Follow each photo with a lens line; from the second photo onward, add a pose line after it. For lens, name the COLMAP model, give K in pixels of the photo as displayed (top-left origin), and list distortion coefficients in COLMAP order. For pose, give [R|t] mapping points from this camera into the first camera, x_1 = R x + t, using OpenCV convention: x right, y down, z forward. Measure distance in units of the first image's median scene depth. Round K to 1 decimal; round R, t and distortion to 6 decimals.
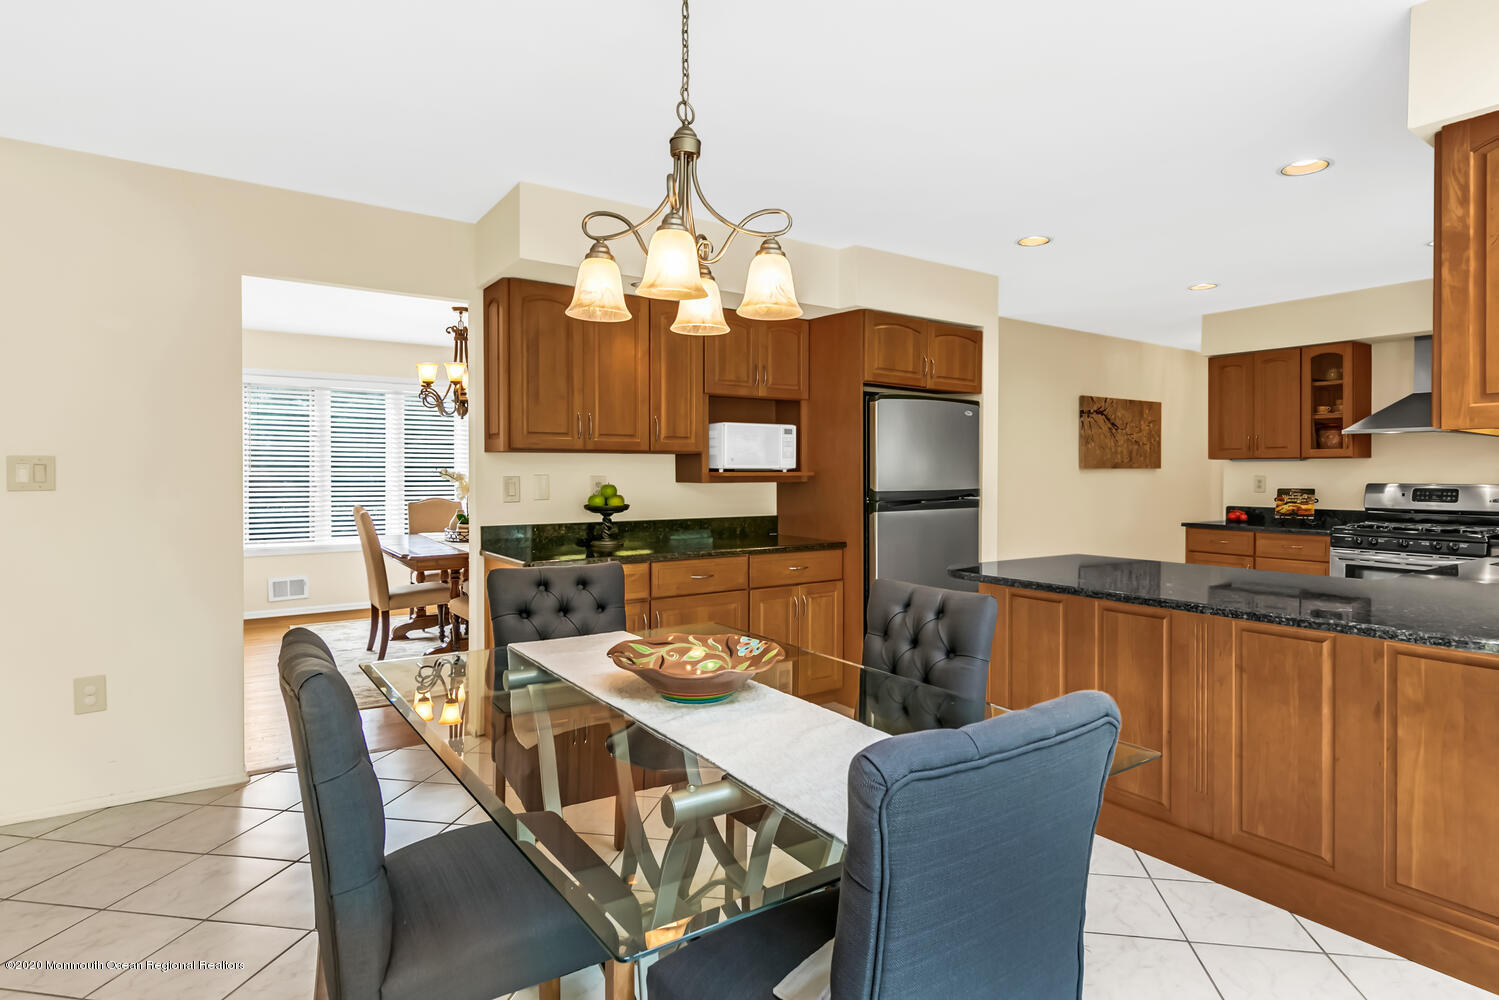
lens RADIAL K [[834.8, 0, 752.8], [0, 834.8, 477.9], [0, 0, 1]] dist [-0.000493, -0.000195]
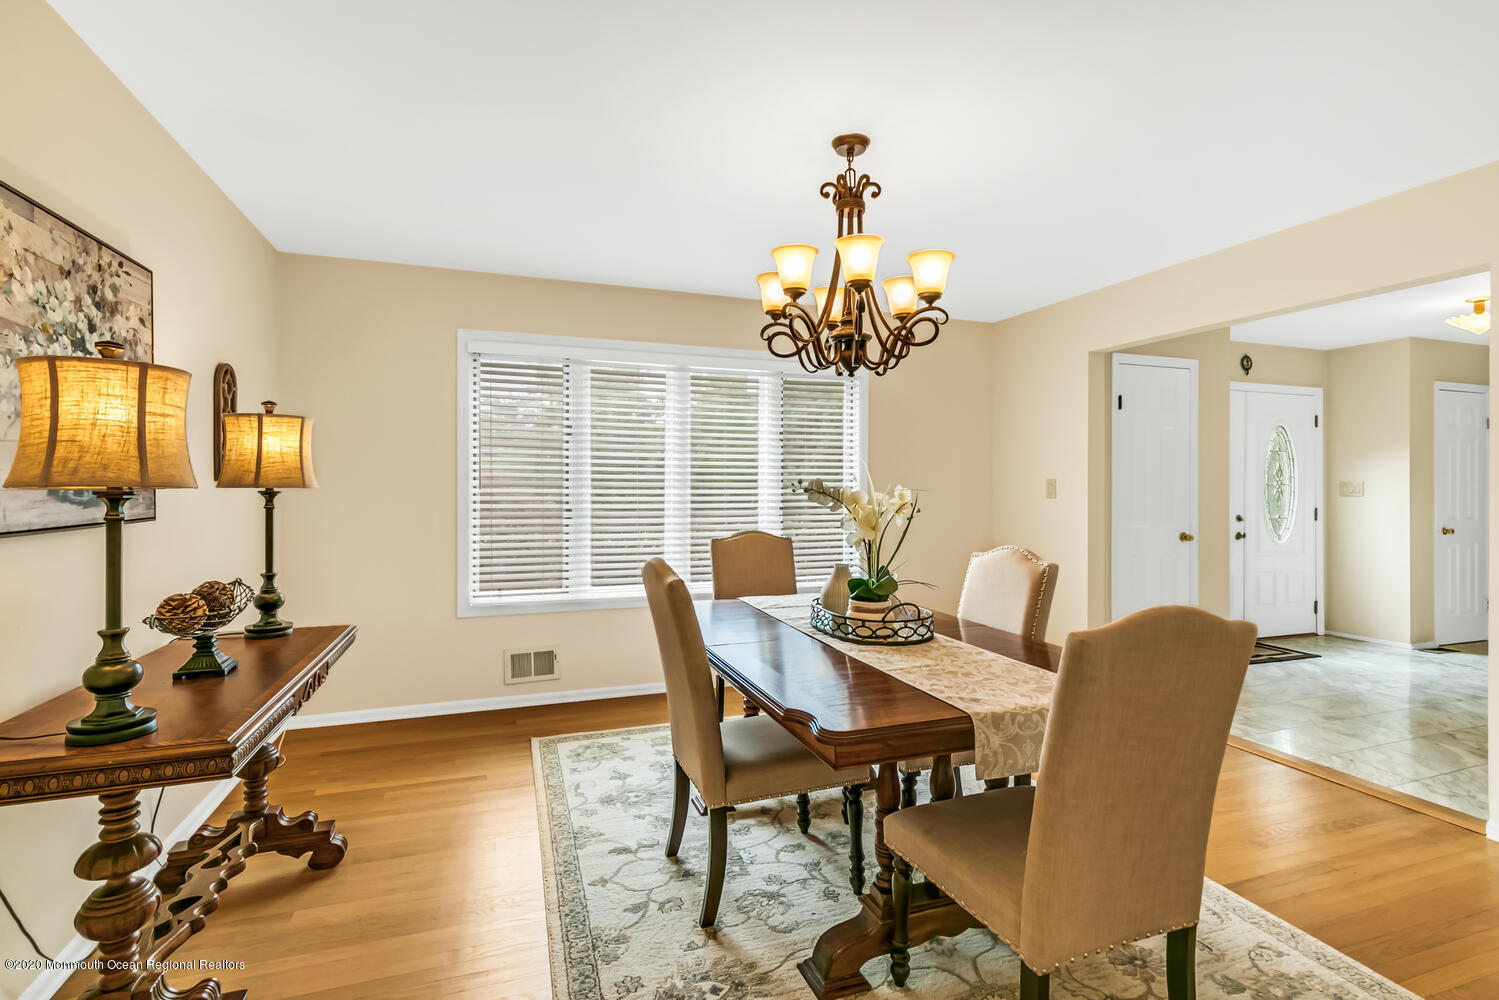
lens RADIAL K [[691.8, 0, 751.4], [0, 691.8, 490.0], [0, 0, 1]] dist [0.000452, -0.000183]
pose [[0.974486, -0.002089, -0.224439, -0.276386], [0.001473, 0.999995, -0.002915, -0.004576], [0.224444, 0.002510, 0.974484, 0.528536]]
